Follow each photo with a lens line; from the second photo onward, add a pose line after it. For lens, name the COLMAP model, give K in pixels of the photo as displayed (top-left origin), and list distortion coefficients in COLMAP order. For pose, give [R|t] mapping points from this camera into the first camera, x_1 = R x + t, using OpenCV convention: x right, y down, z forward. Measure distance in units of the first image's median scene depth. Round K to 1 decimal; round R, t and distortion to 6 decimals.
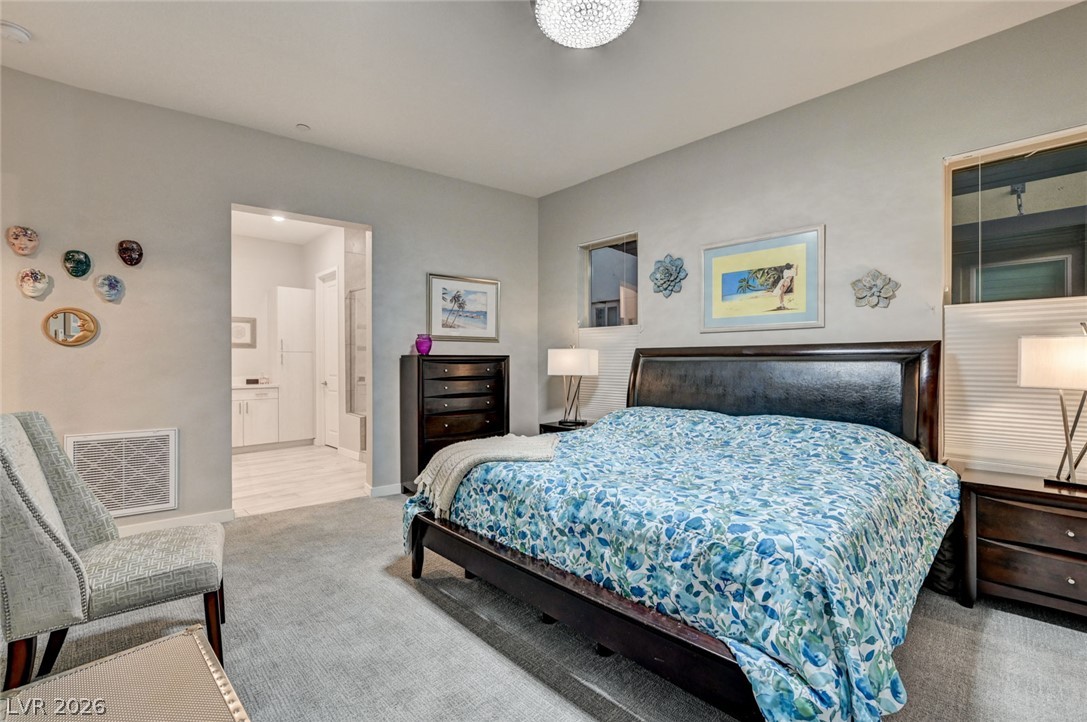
lens RADIAL K [[473.0, 0, 542.5], [0, 473.0, 362.8], [0, 0, 1]] dist [-0.000423, -0.000548]
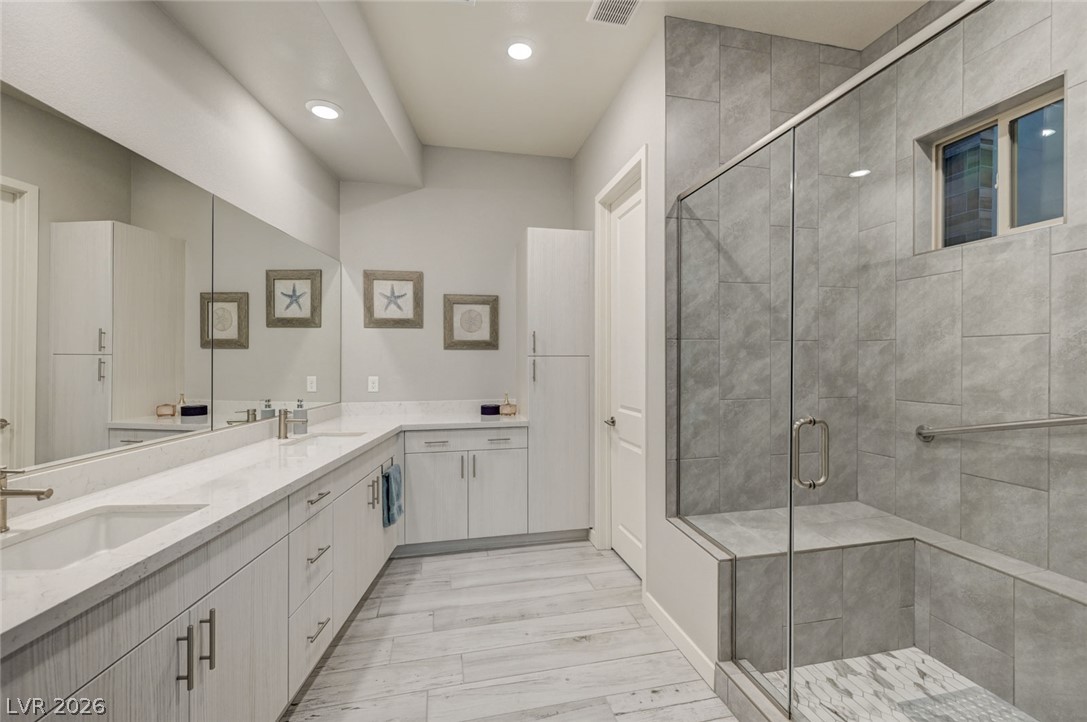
lens RADIAL K [[473.0, 0, 551.0], [0, 473.0, 364.4], [0, 0, 1]] dist [-0.000423, -0.000548]
pose [[0.862878, 0.007702, -0.505353, -0.402778], [-0.003195, 0.999947, 0.009784, -0.028694], [0.505402, -0.006828, 0.862857, 0.825529]]
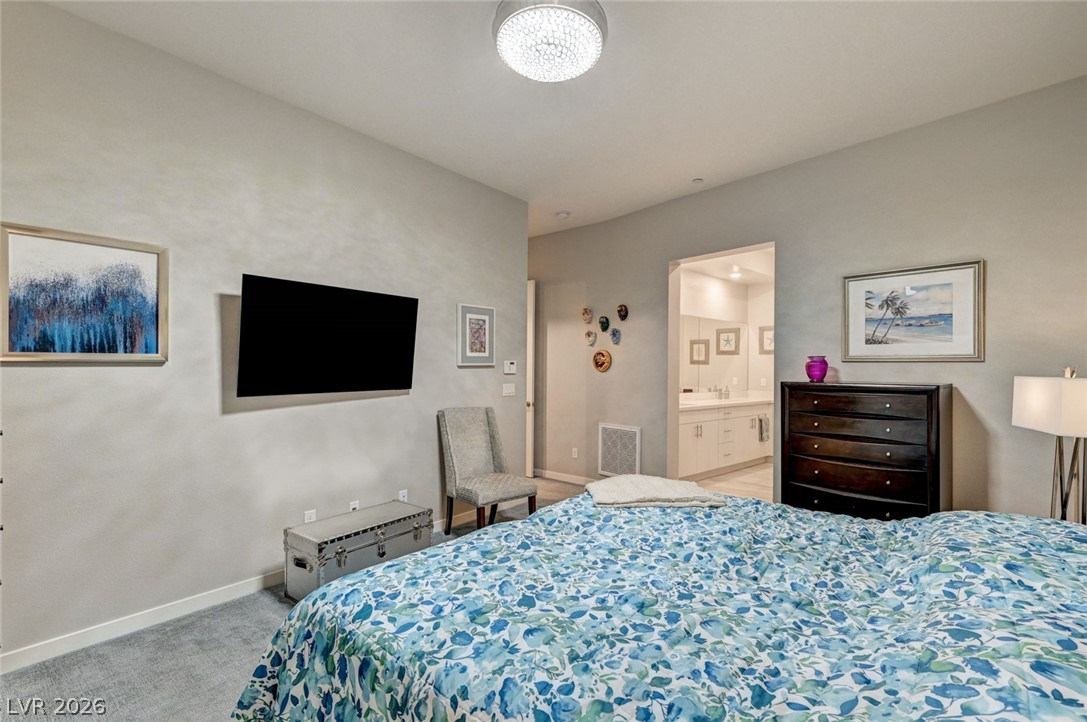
lens RADIAL K [[473.0, 0, 533.6], [0, 473.0, 372.1], [0, 0, 1]] dist [-0.000423, -0.000548]
pose [[0.116353, 0.010005, -0.993157, 0.473082], [-0.000695, 0.999950, 0.009992, -0.036554], [0.993208, -0.000472, 0.116354, 0.379299]]
